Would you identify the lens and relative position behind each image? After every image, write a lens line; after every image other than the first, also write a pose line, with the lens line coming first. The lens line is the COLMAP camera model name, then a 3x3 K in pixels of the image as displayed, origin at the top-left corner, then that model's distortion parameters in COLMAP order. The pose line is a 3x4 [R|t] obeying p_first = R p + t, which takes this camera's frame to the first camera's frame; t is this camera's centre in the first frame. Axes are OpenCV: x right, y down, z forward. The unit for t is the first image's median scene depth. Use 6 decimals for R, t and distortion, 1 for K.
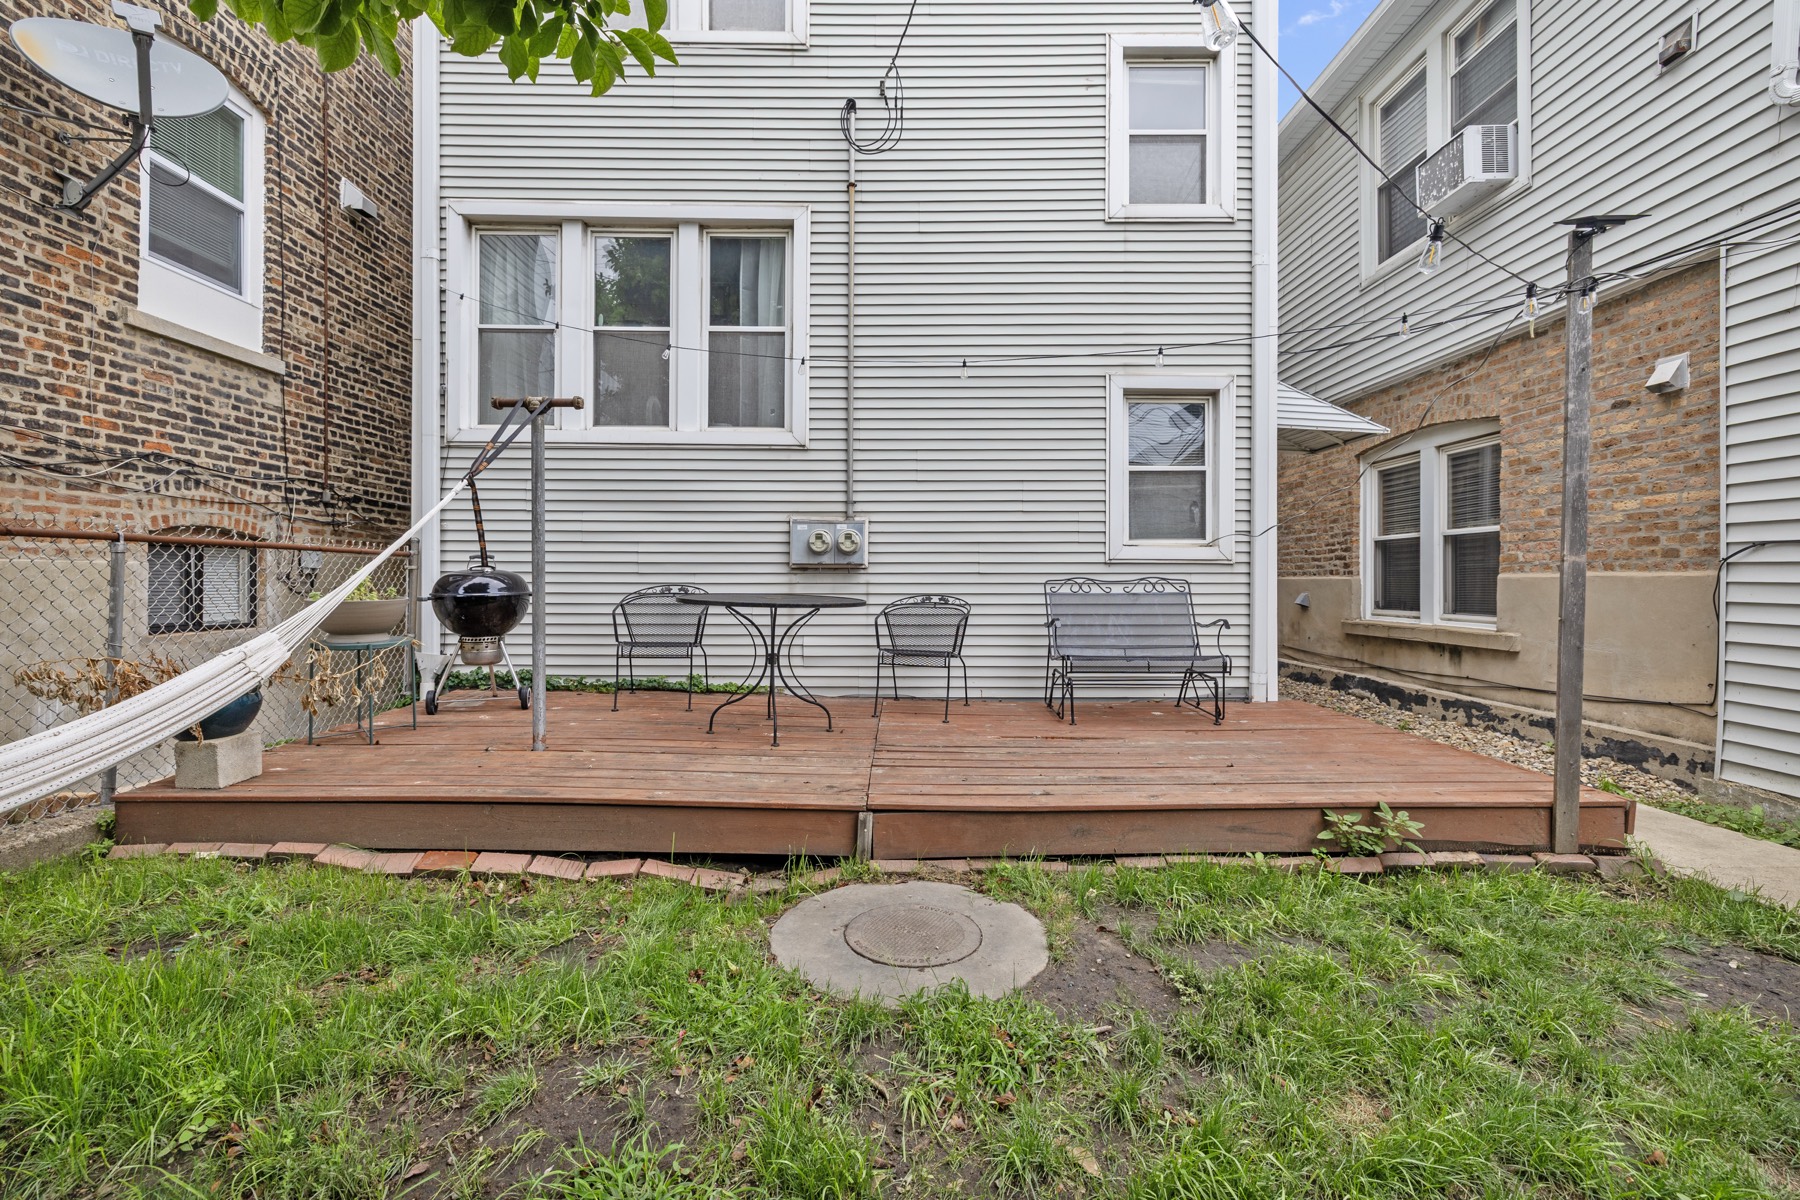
lens RADIAL K [[757.8, 0, 897.5], [0, 757.8, 588.5], [0, 0, 1]] dist [-0.001406, -0.000271]
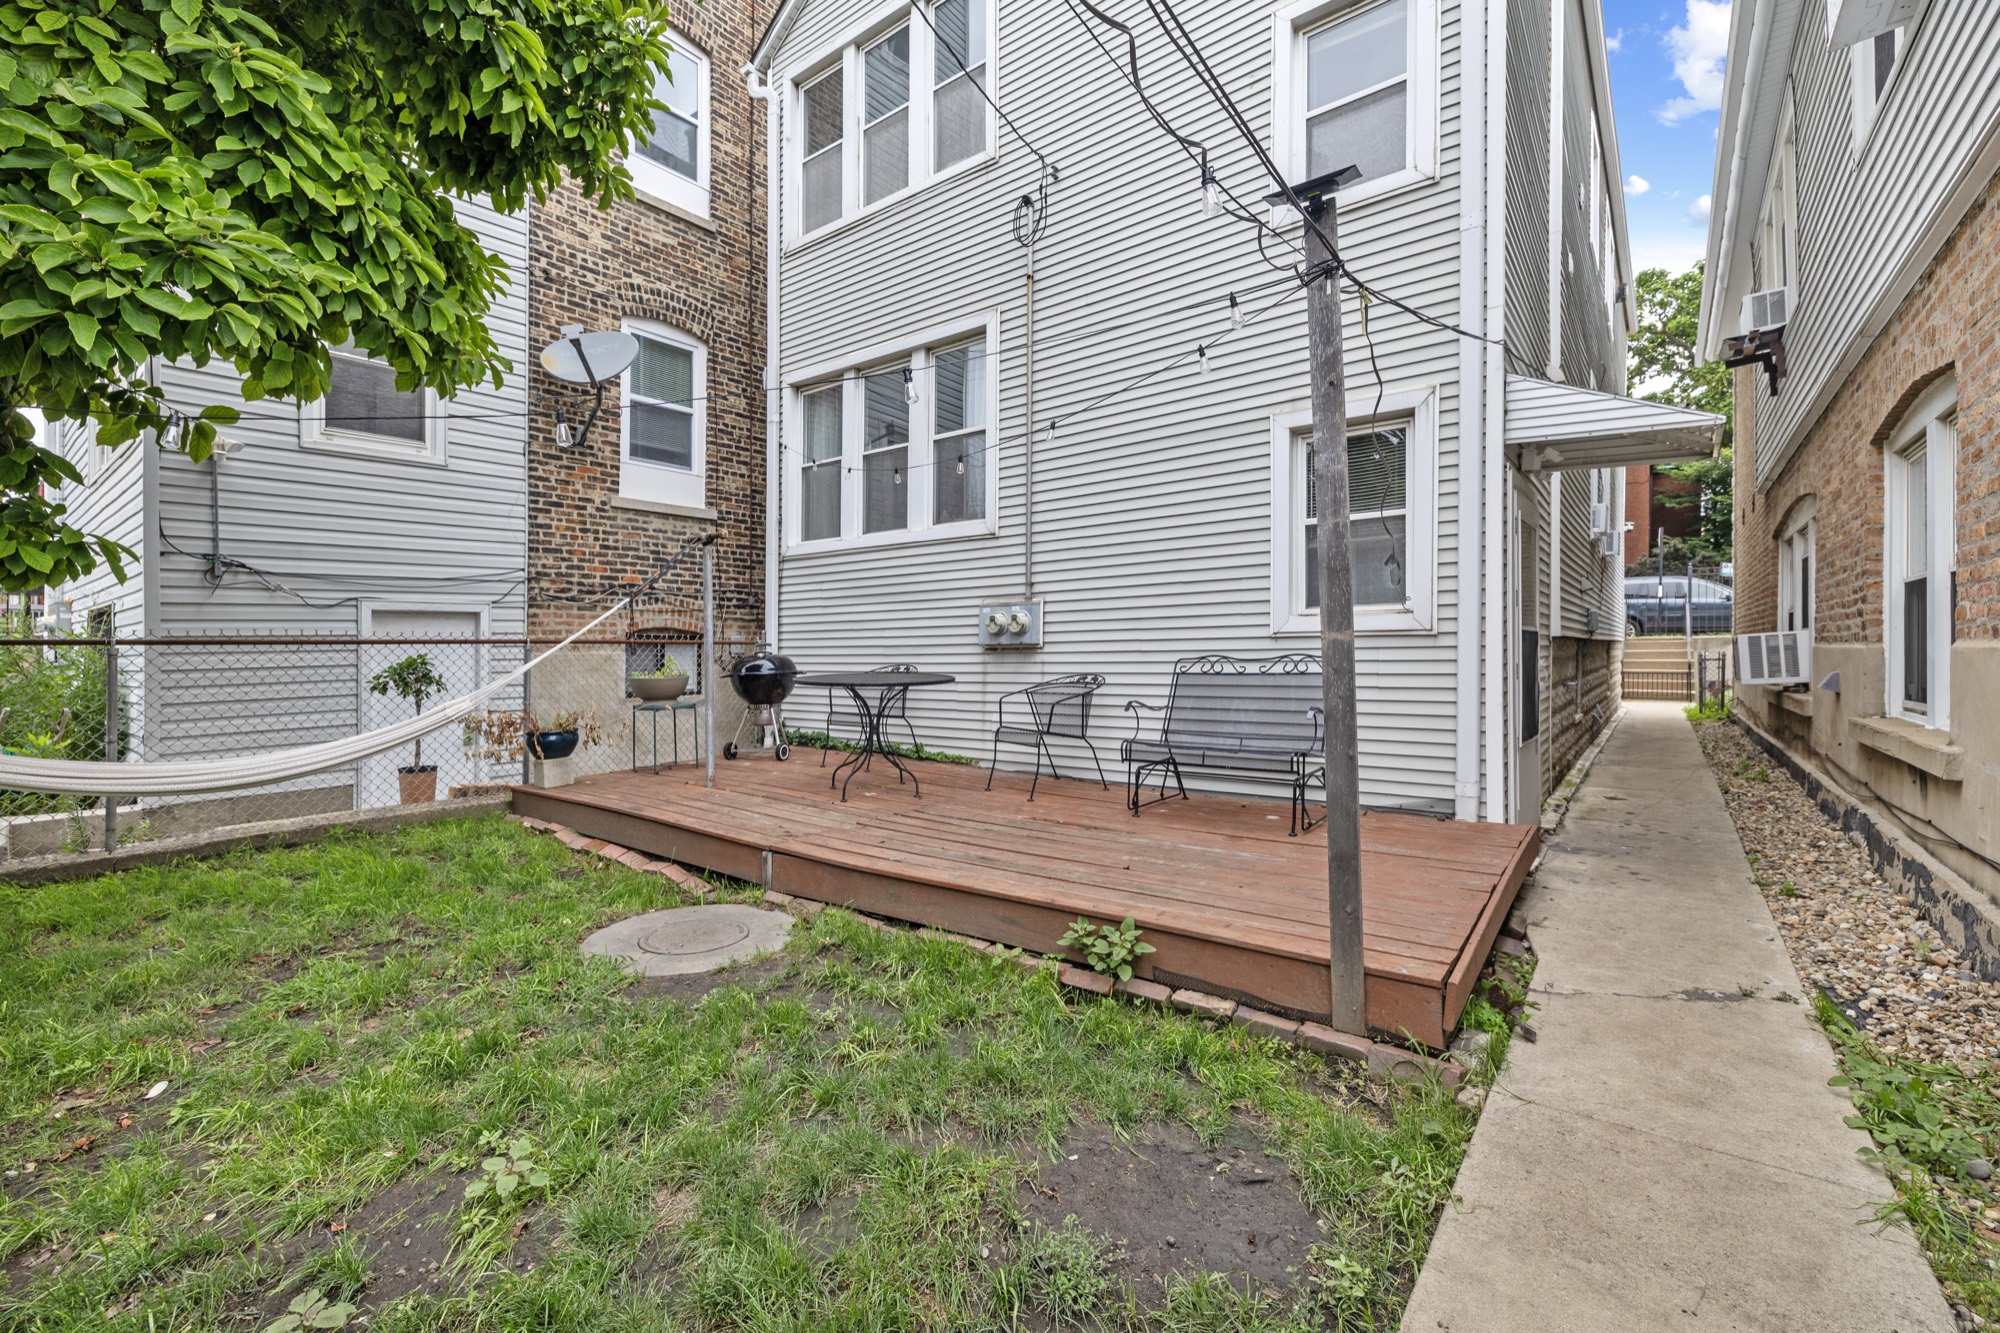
lens RADIAL K [[845.0, 0, 995.3], [0, 845.0, 642.1], [0, 0, 1]] dist [0.001475, 0.000051]
pose [[0.785507, -0.020538, -0.618511, 0.687035], [0.005721, 0.999647, -0.025928, -0.006126], [0.618826, 0.016828, 0.785348, 0.083537]]
